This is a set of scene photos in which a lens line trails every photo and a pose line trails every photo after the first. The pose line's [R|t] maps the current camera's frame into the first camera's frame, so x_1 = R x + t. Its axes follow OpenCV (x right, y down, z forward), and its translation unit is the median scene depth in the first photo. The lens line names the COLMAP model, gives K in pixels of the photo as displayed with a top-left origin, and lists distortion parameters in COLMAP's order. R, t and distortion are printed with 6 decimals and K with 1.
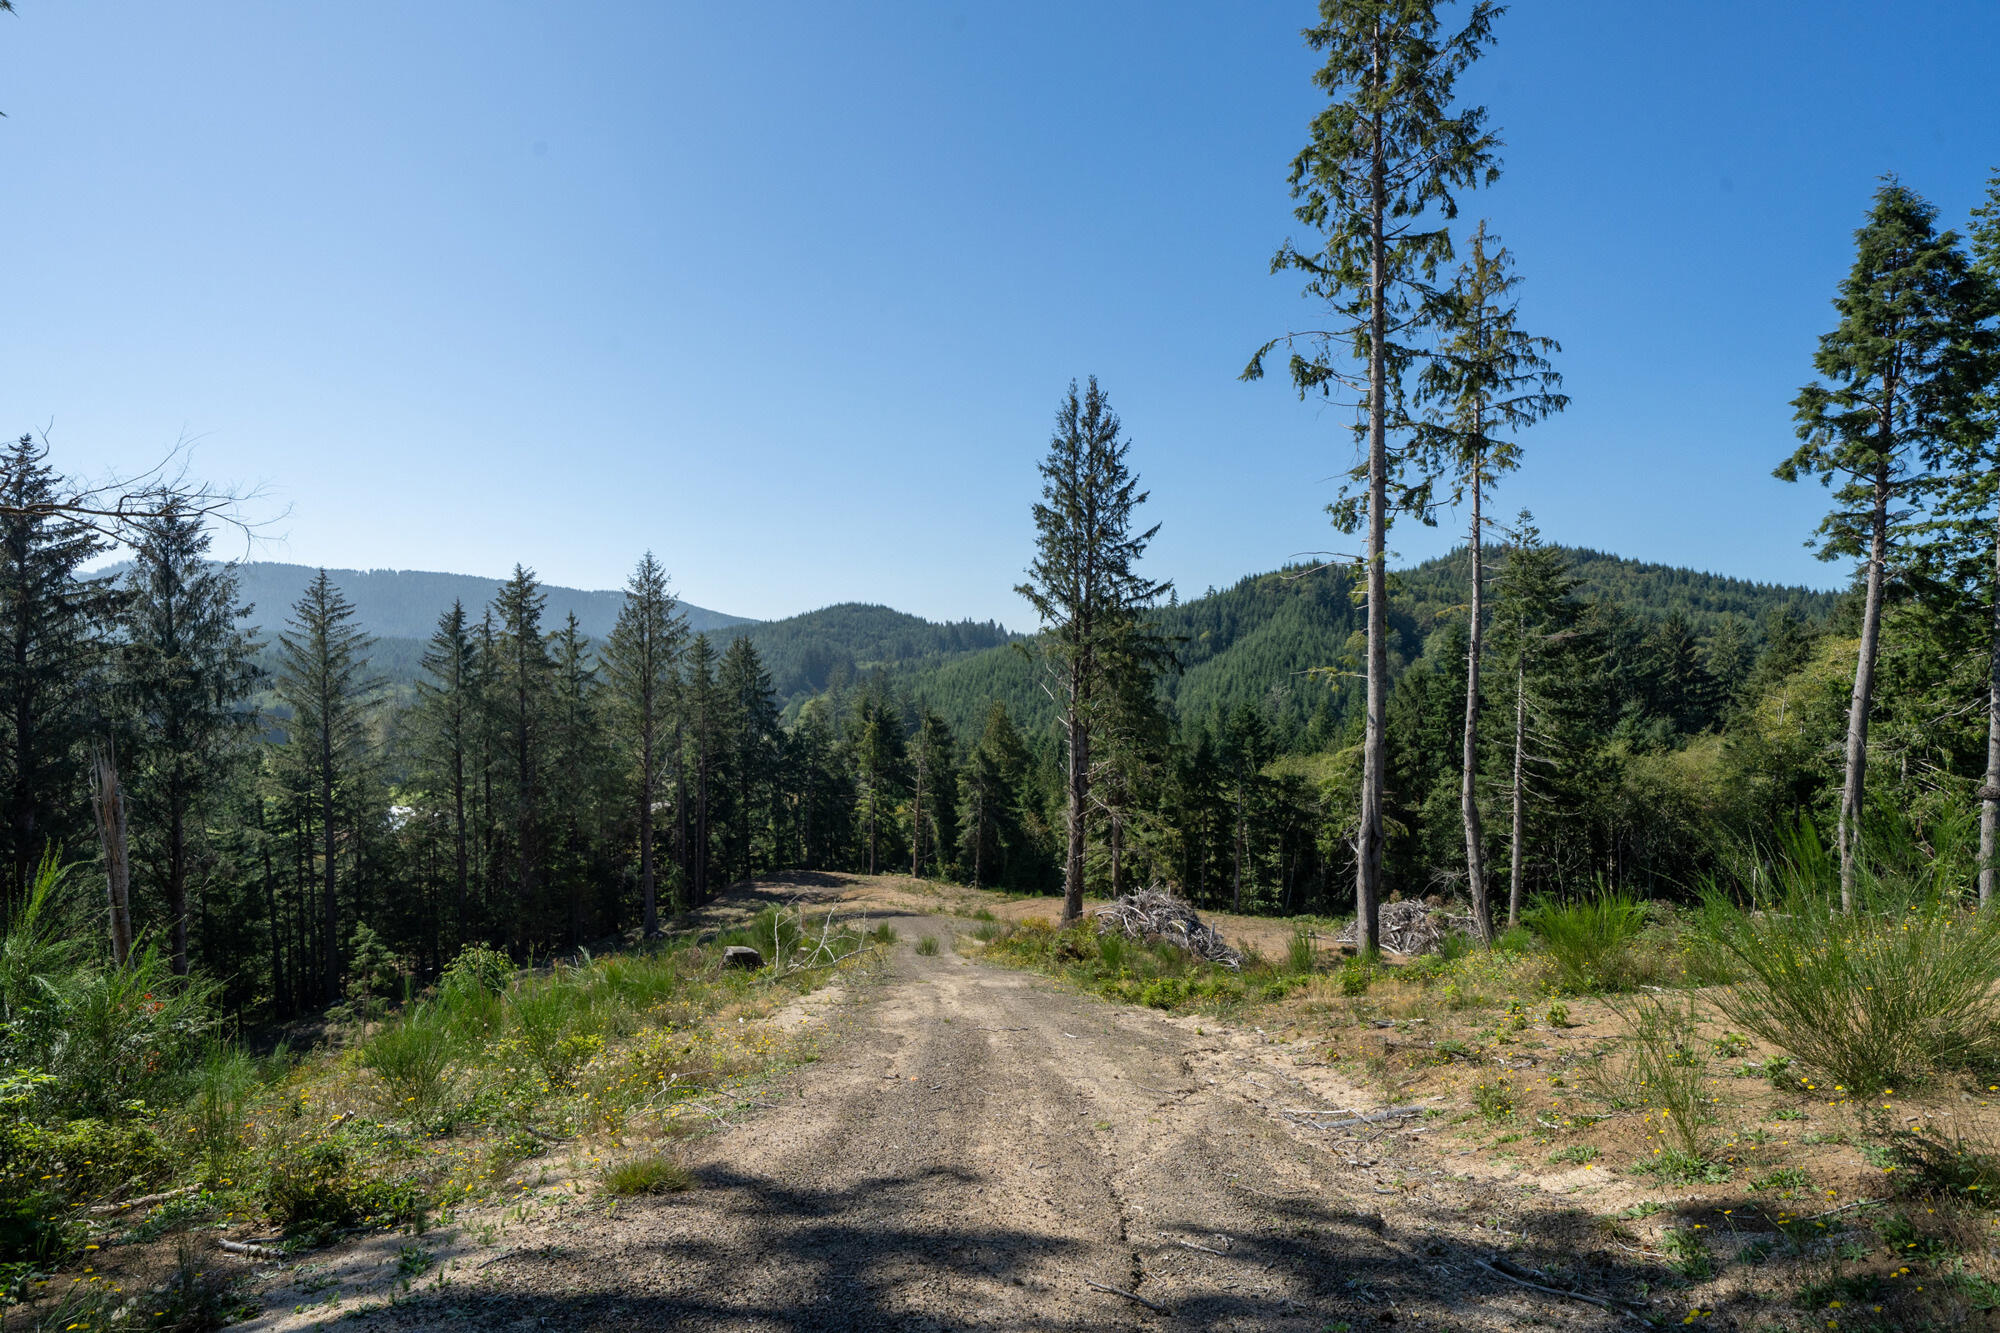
lens RADIAL K [[981.8, 0, 1001.0], [0, 981.8, 681.9], [0, 0, 1]] dist [-0.004051, 0.001300]
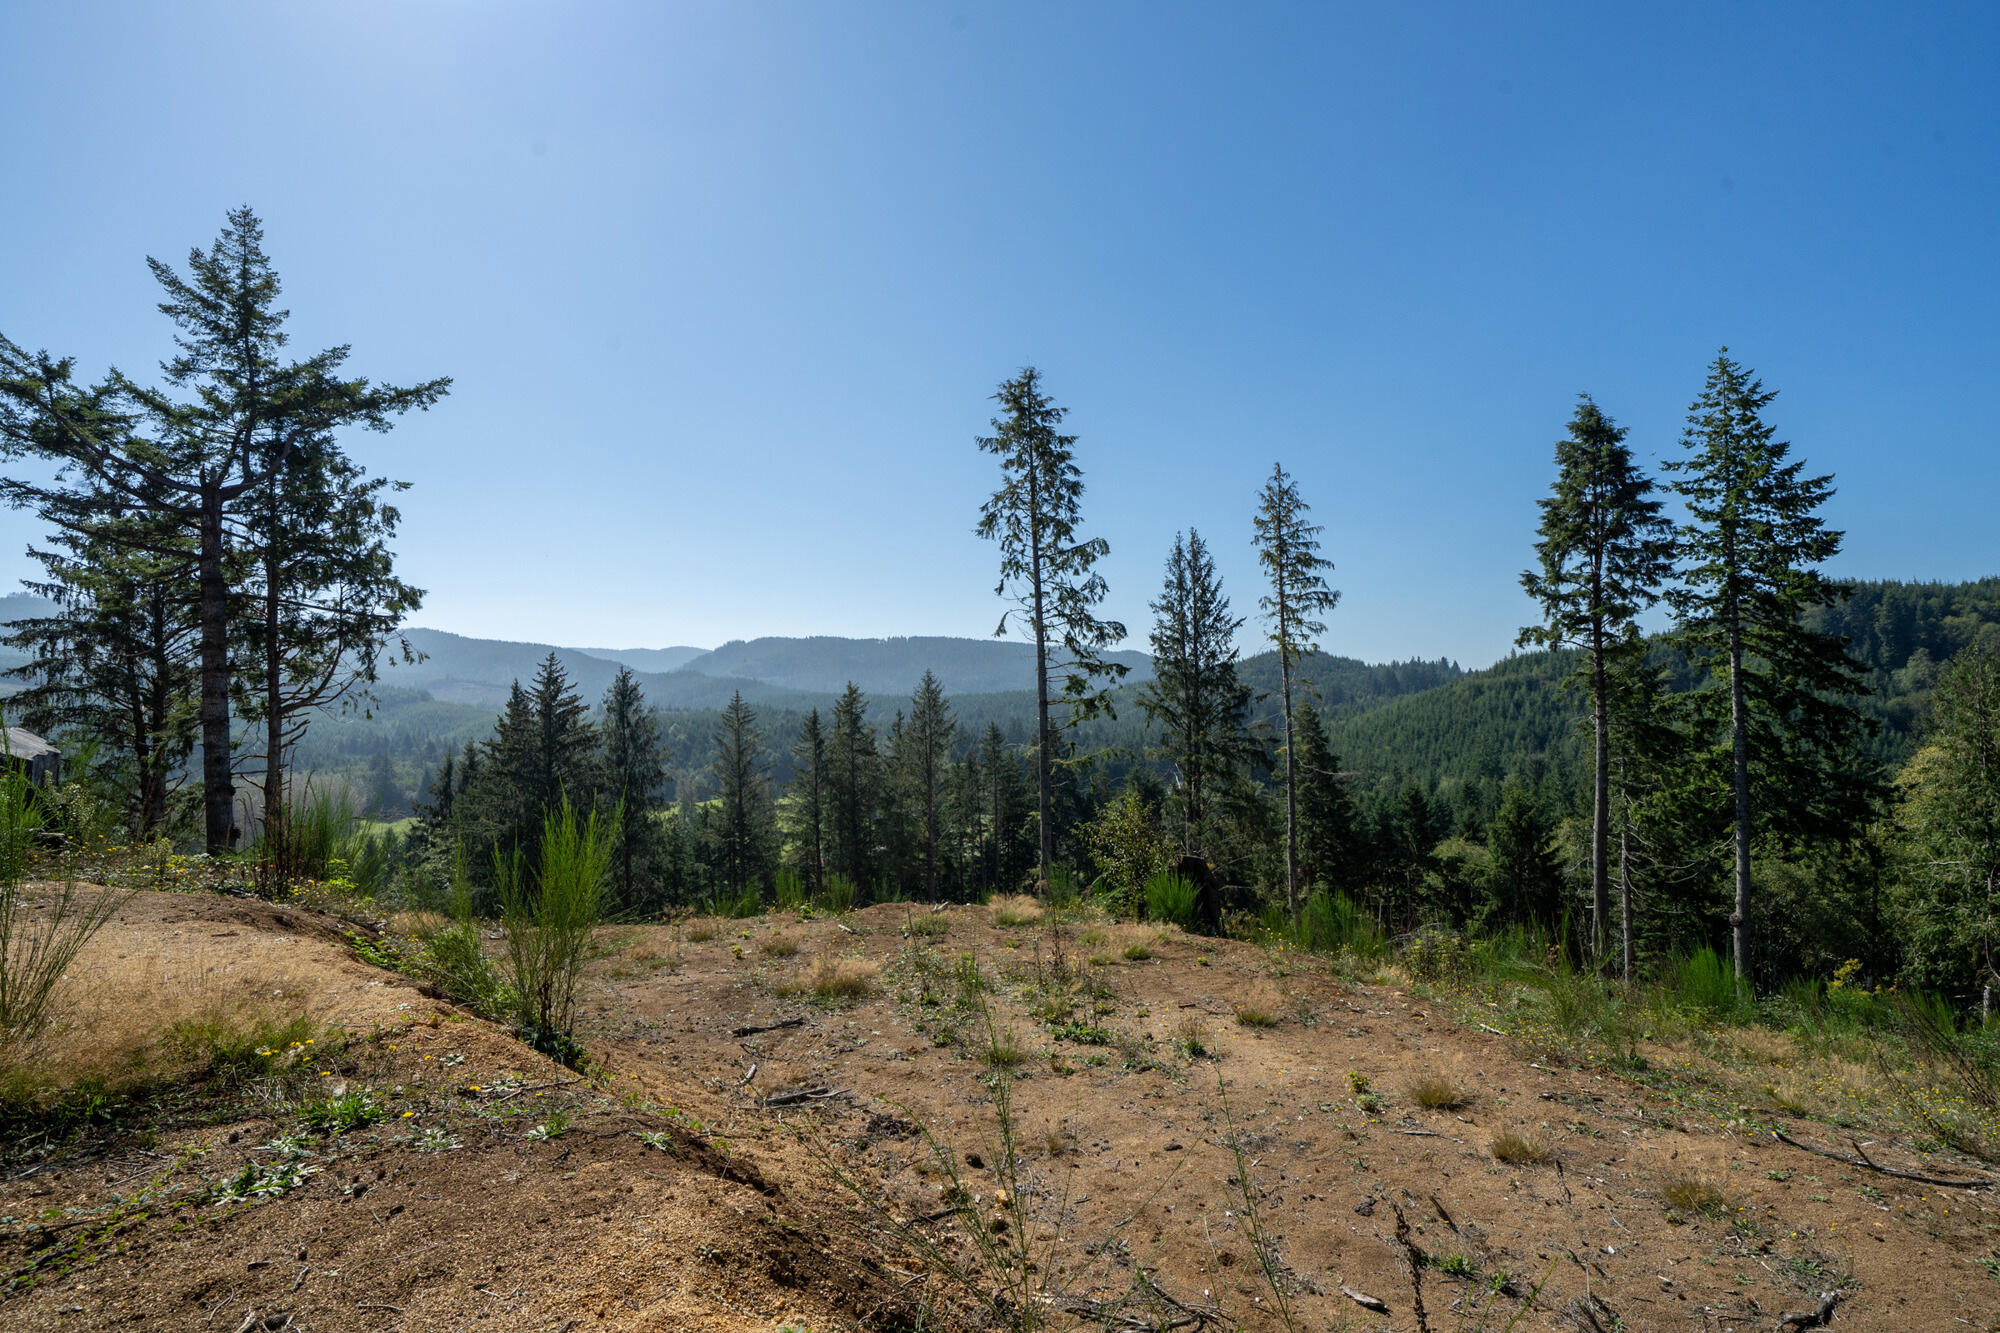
lens RADIAL K [[981.8, 0, 1001.0], [0, 981.8, 681.9], [0, 0, 1]] dist [-0.004051, 0.001300]
pose [[0.894092, -0.034974, -0.446516, 0.329575], [0.016080, 0.998810, -0.046036, -0.051550], [0.447594, 0.033980, 0.893591, -0.156970]]
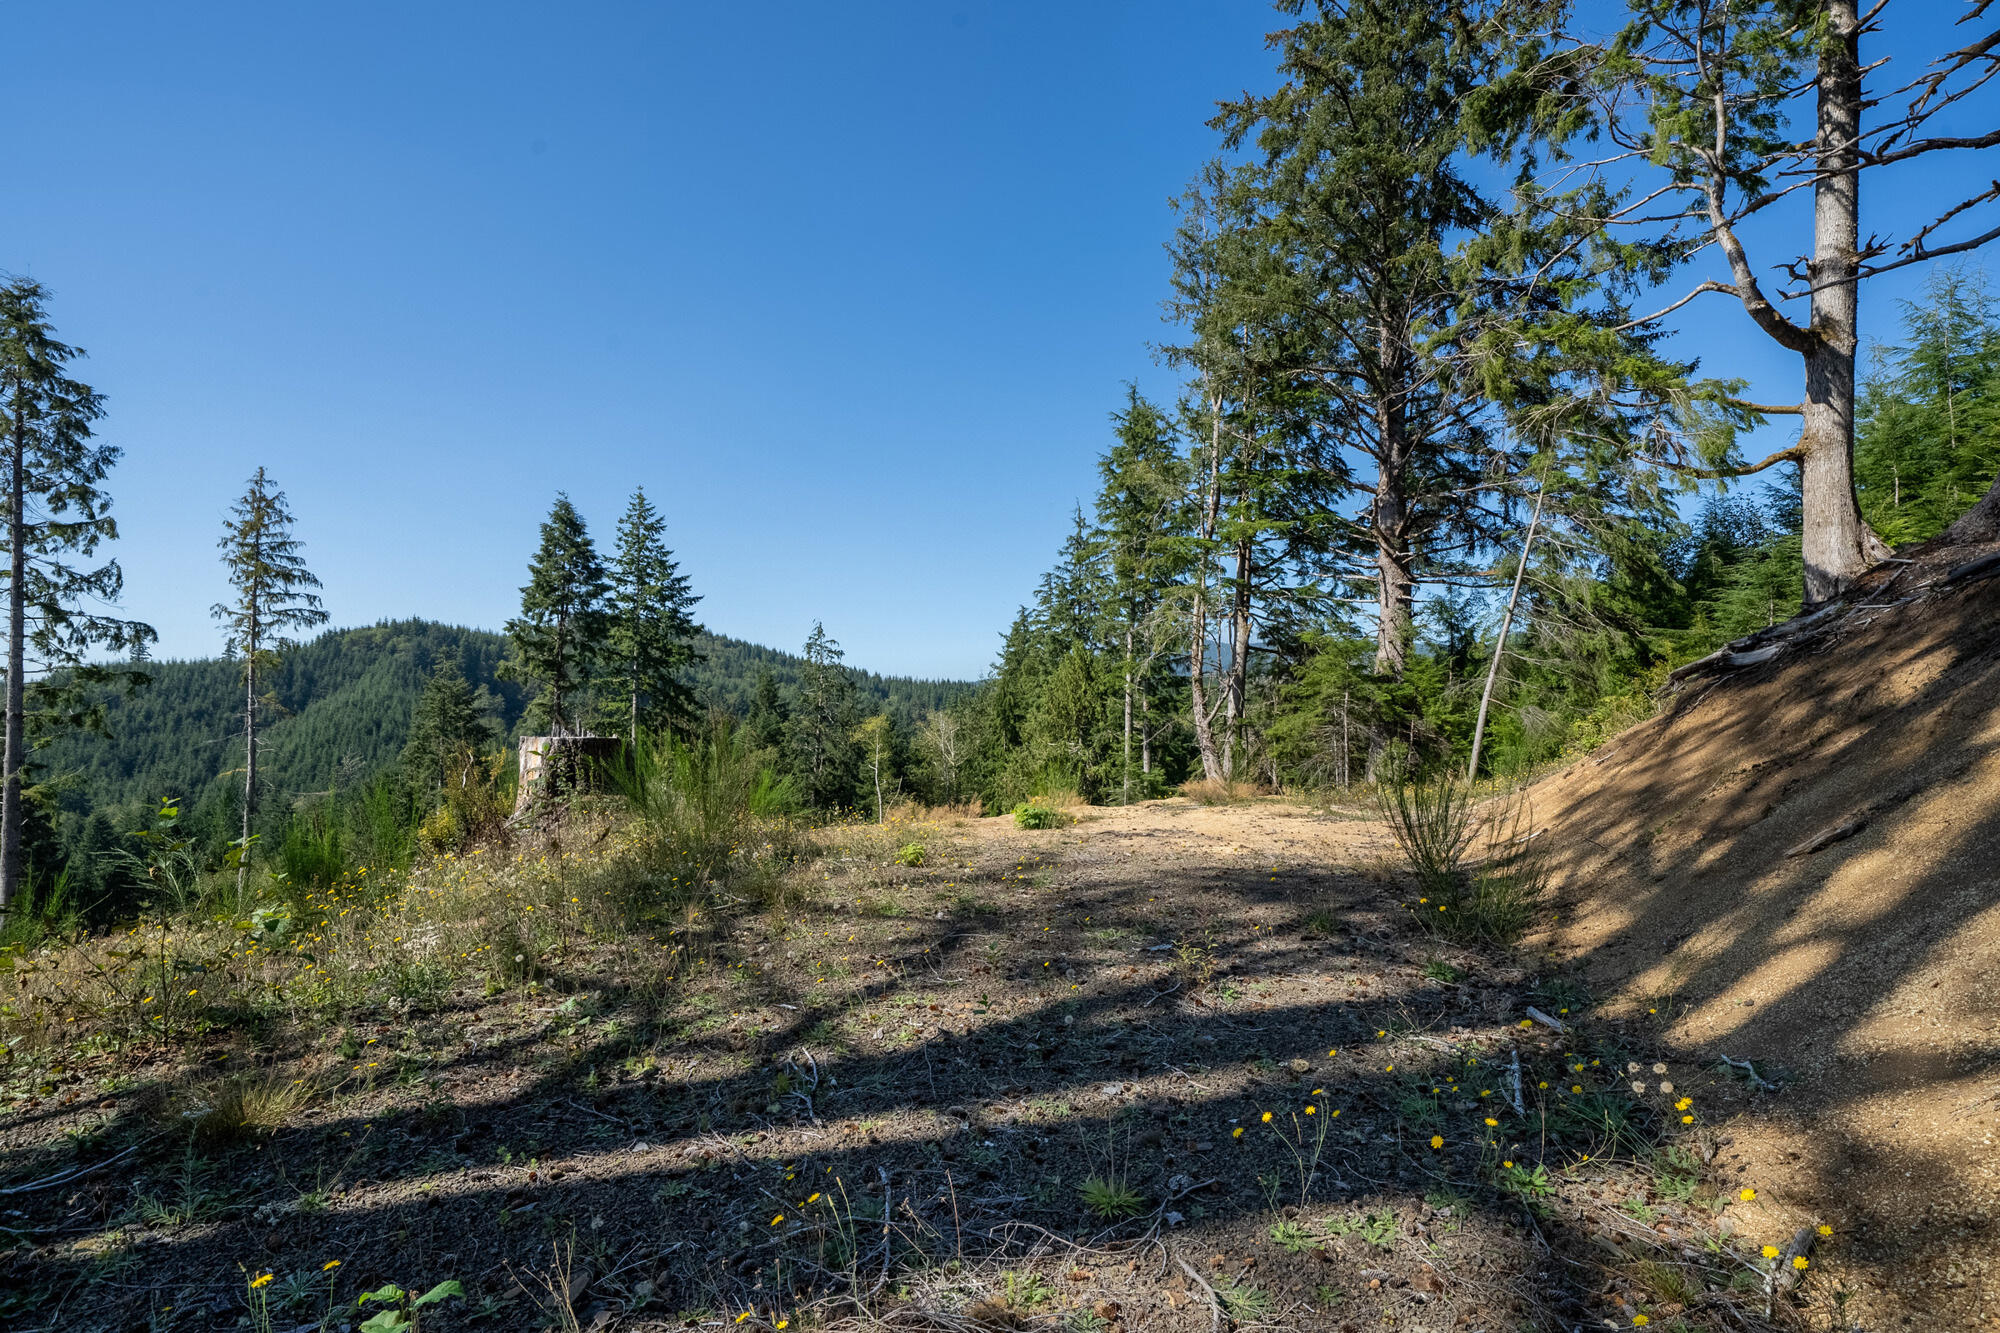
lens RADIAL K [[981.8, 0, 1001.0], [0, 981.8, 681.9], [0, 0, 1]] dist [-0.004051, 0.001300]
pose [[0.684692, 0.023580, 0.728451, 0.100700], [0.014838, 0.998818, -0.046279, -0.052507], [-0.728682, 0.042495, 0.683533, -0.248245]]
